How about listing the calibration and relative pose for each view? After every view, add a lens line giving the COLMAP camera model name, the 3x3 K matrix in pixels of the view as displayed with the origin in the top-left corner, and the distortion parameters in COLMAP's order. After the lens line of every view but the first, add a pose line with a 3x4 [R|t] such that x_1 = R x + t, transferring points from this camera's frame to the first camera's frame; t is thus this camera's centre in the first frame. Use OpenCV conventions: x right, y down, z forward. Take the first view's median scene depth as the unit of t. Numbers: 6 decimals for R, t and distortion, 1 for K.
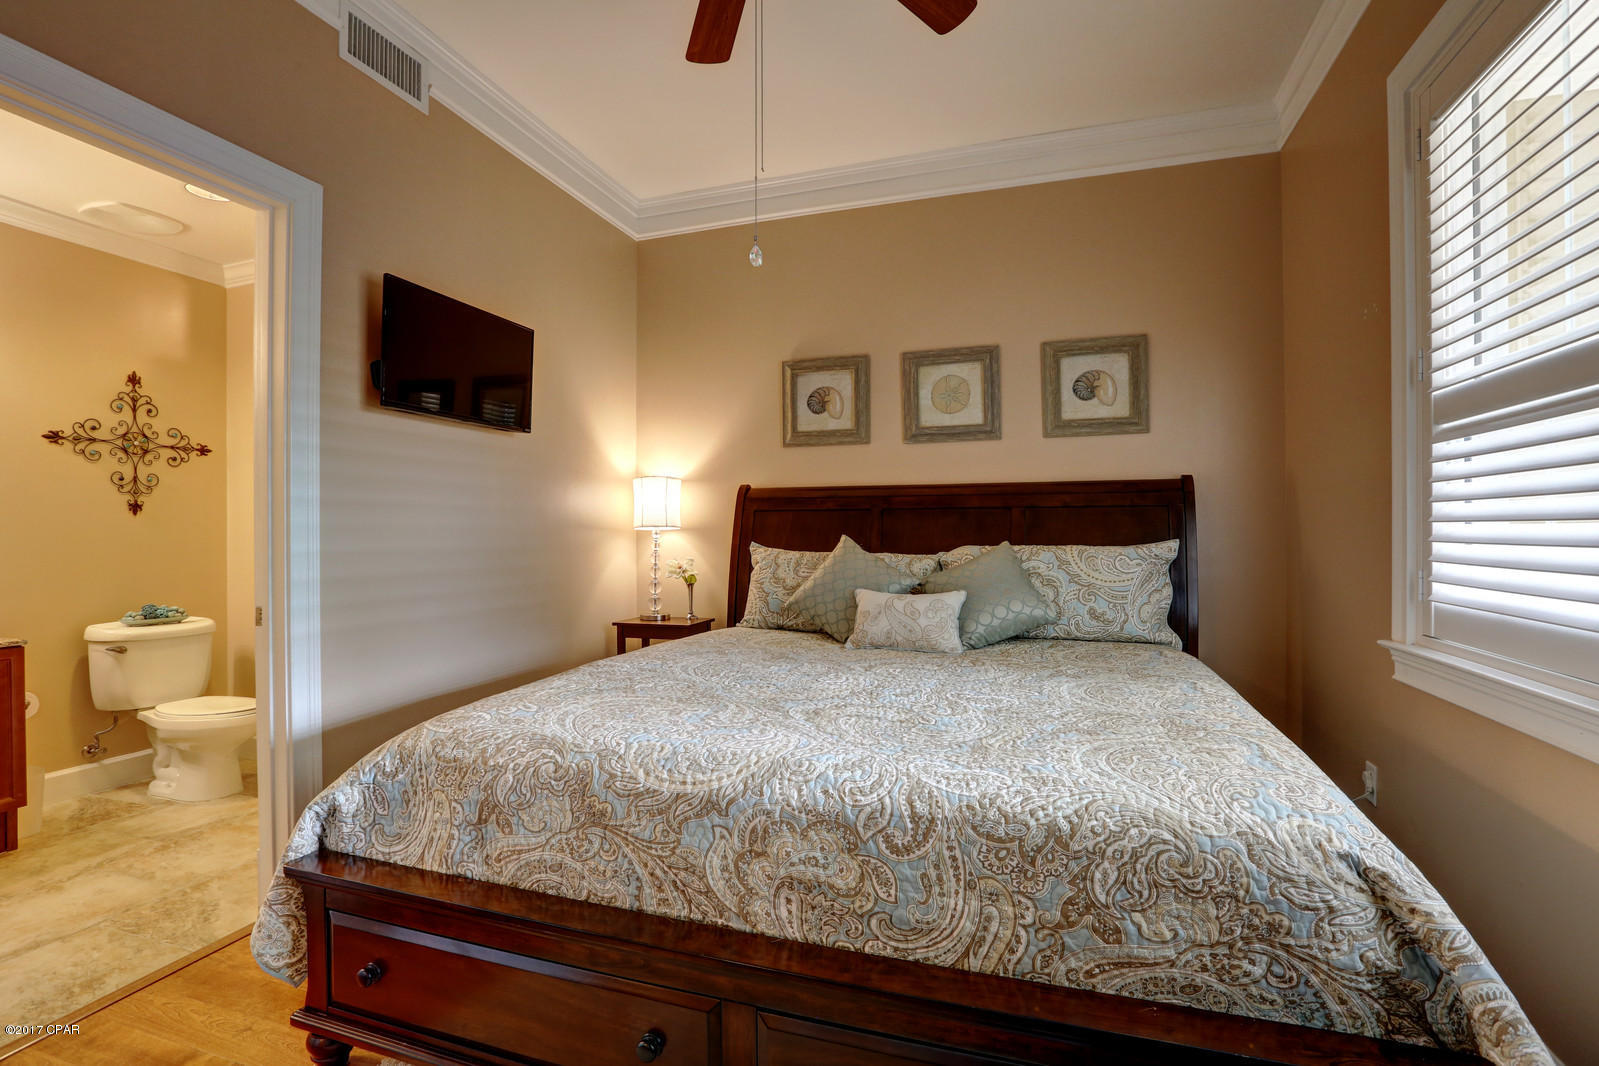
lens RADIAL K [[736.2, 0, 799.5], [0, 736.2, 533.0], [0, 0, 1]] dist [-0.056130, 0.026897]
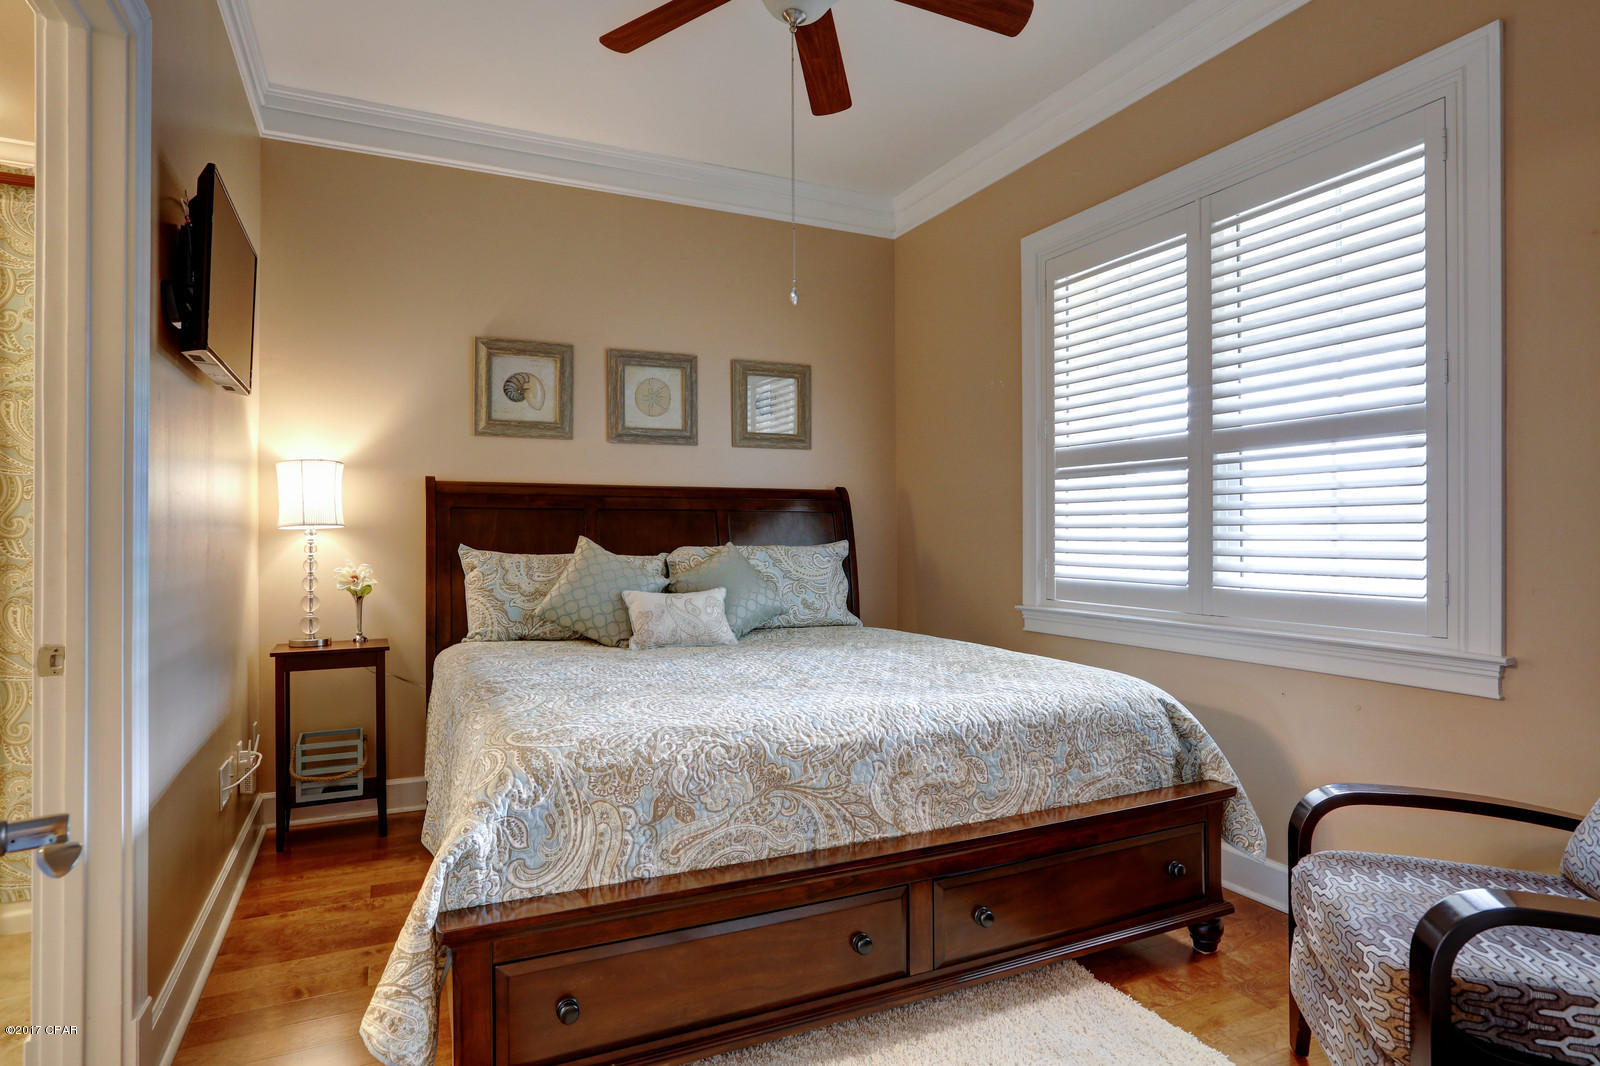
lens RADIAL K [[868.3, 0, 800.0], [0, 868.3, 533.0], [0, 0, 1]] dist [-0.044393, 0.000530]
pose [[0.717787, 0.005089, 0.696244, -0.883296], [-0.002276, 0.999985, -0.004963, 0.006366], [-0.696259, 0.001978, 0.717788, 0.001522]]
